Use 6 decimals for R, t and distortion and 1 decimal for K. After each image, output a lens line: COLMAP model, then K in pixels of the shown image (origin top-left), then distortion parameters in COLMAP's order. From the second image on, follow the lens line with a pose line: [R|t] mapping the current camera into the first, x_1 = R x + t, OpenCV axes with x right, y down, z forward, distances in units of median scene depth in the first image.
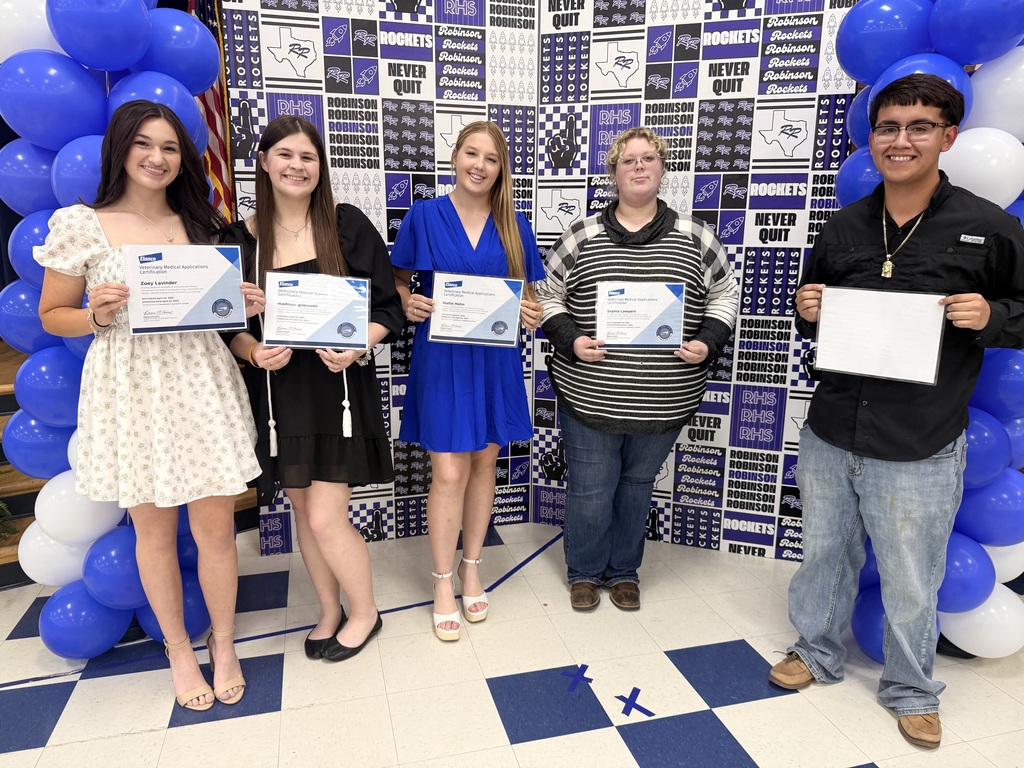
lens RADIAL K [[718.6, 0, 506.6], [0, 718.6, 380.9], [0, 0, 1]] dist [0.027537, -0.041066]
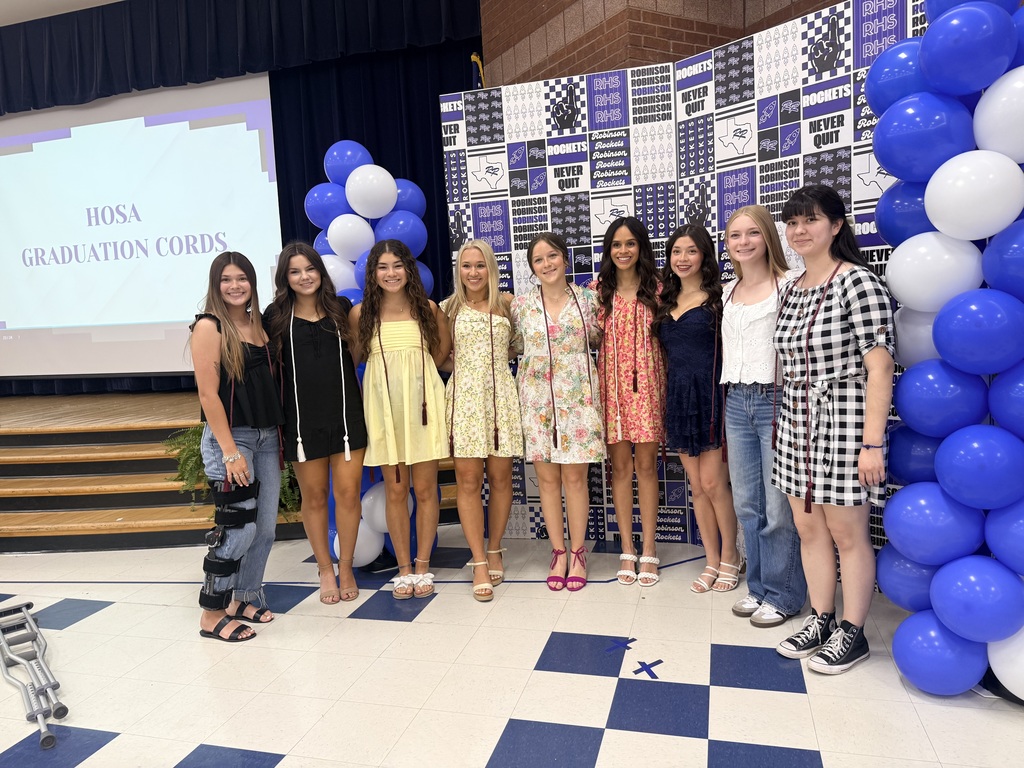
lens RADIAL K [[709.2, 0, 519.8], [0, 709.2, 396.1], [0, 0, 1]] dist [0.126565, -0.245661]
pose [[0.861240, 0.003539, -0.508186, 0.451159], [-0.044812, 0.996609, -0.069004, 0.071604], [0.506219, 0.082202, 0.858478, -0.130870]]
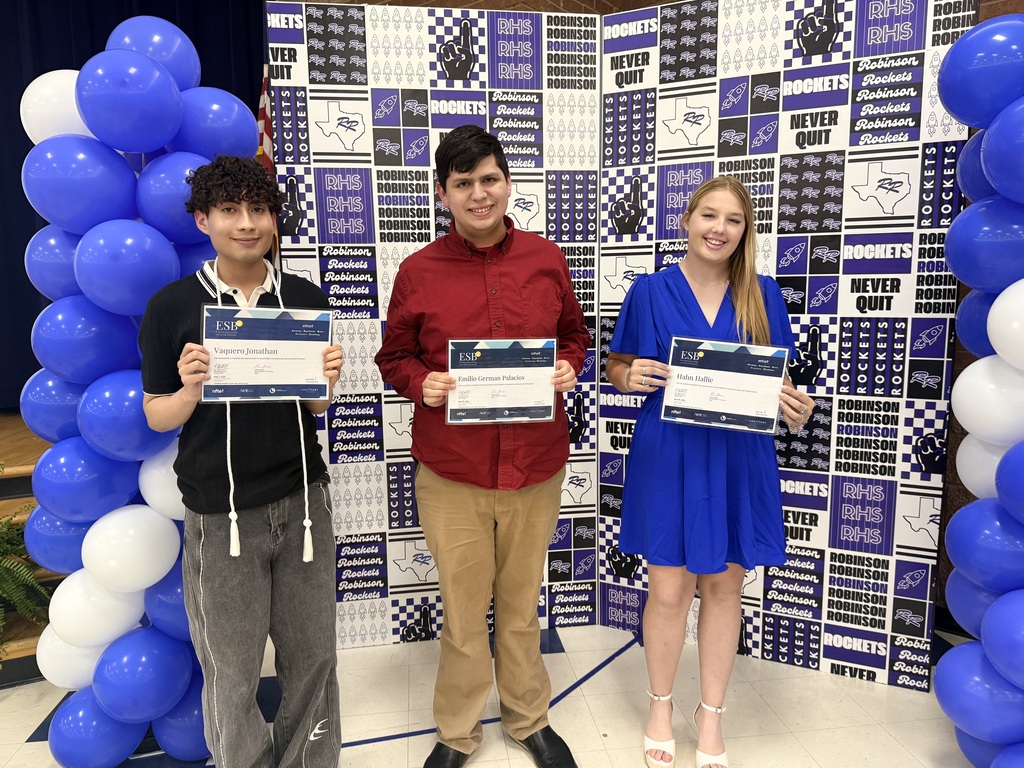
lens RADIAL K [[718.6, 0, 508.6], [0, 718.6, 385.5], [0, 0, 1]] dist [0.030847, -0.041918]
pose [[0.991069, -0.001938, -0.133335, 0.052578], [-0.008374, 0.997016, -0.076735, -0.034298], [0.133086, 0.077167, 0.988096, 0.095771]]
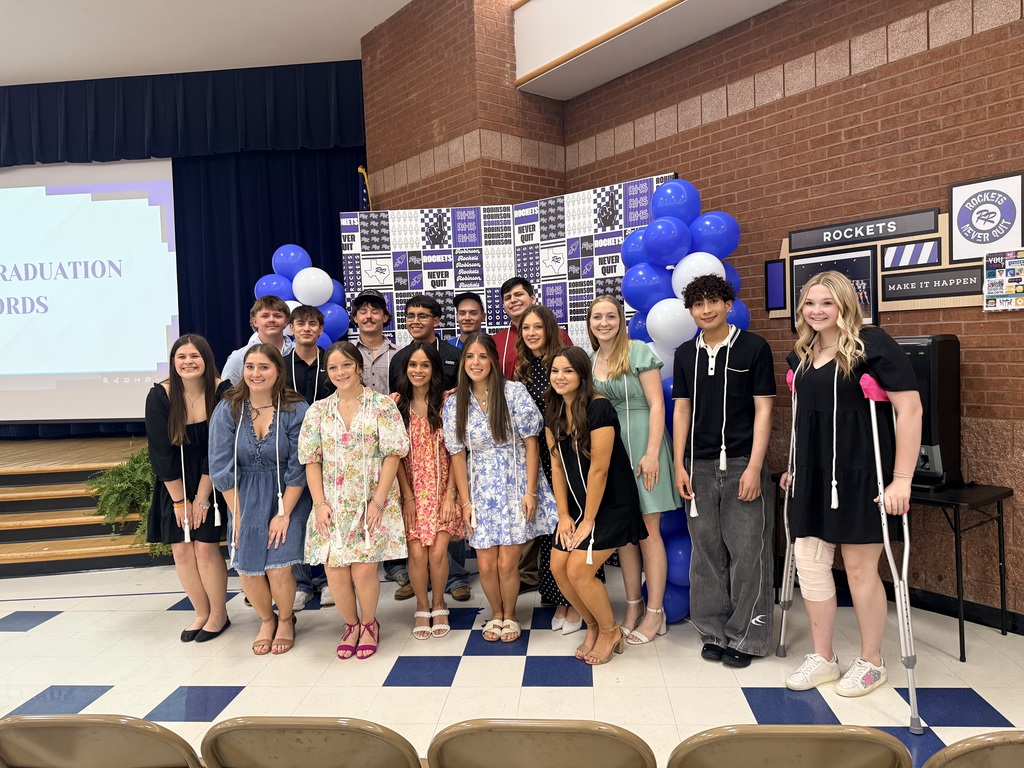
lens RADIAL K [[714.9, 0, 512.0], [0, 714.9, 384.0], [0, 0, 1]] dist [0.209175, -0.250506]
pose [[0.938171, -0.025439, -0.345237, 0.647114], [-0.029534, 0.987778, -0.153041, 0.107412], [0.344911, 0.153775, 0.925954, -0.555185]]
